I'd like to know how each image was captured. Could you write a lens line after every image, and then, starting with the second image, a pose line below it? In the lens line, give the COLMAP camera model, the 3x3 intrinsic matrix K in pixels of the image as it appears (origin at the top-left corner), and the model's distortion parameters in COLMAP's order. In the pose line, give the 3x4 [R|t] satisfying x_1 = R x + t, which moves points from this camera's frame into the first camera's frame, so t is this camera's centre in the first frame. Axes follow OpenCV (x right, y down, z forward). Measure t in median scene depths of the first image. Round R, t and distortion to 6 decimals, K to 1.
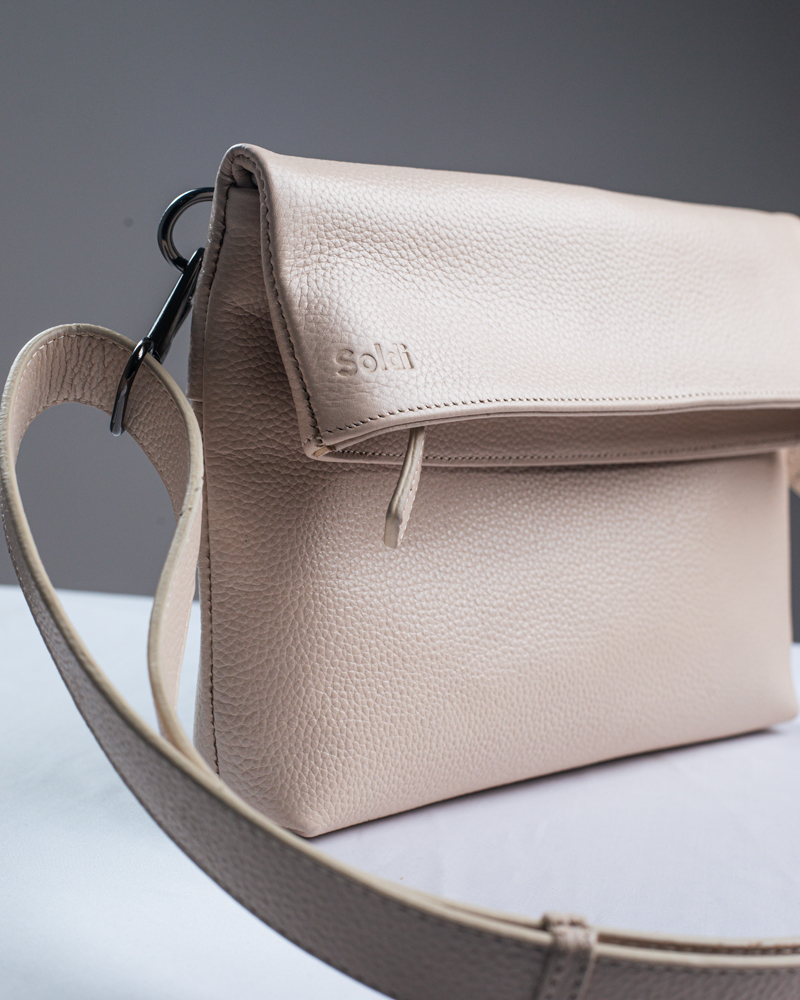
lens RADIAL K [[1877.6, 0, 400.0], [0, 1877.6, 500.0], [0, 0, 1]] dist [-0.099165, -0.555153]
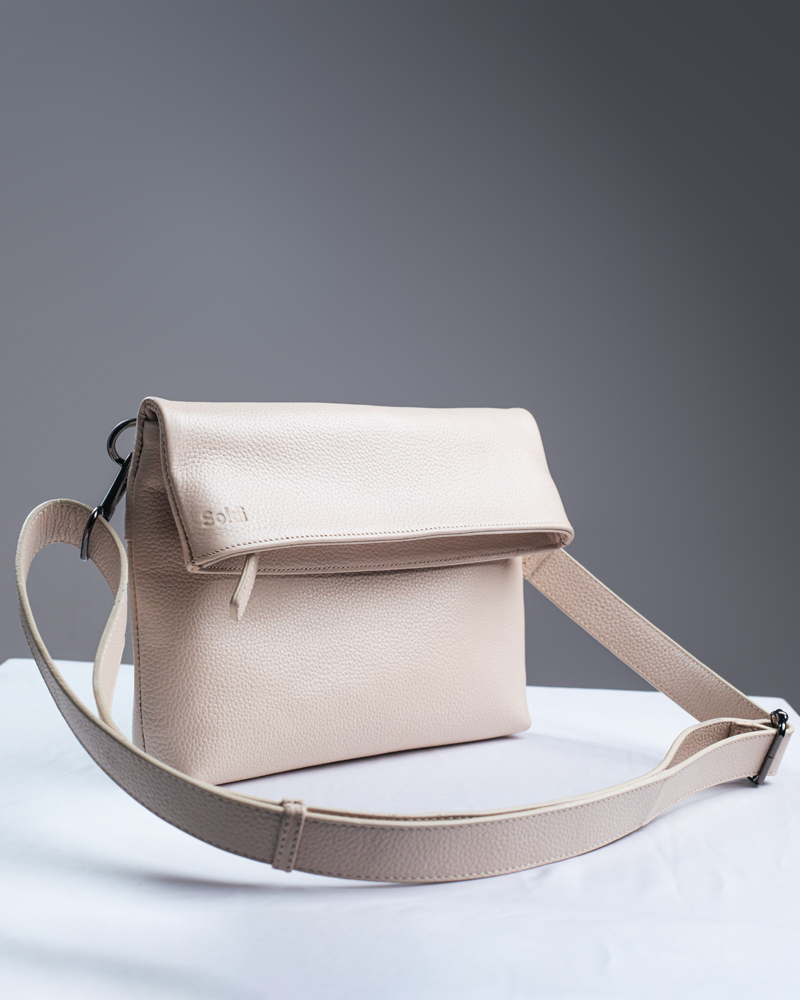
lens RADIAL K [[1877.6, 0, 400.0], [0, 1877.6, 500.0], [0, 0, 1]] dist [-0.099165, -0.555153]
pose [[0.999342, -0.020986, -0.029568, 0.200833], [0.019422, 0.998446, -0.052235, 0.006311], [0.030619, 0.051627, 0.998197, -0.761819]]
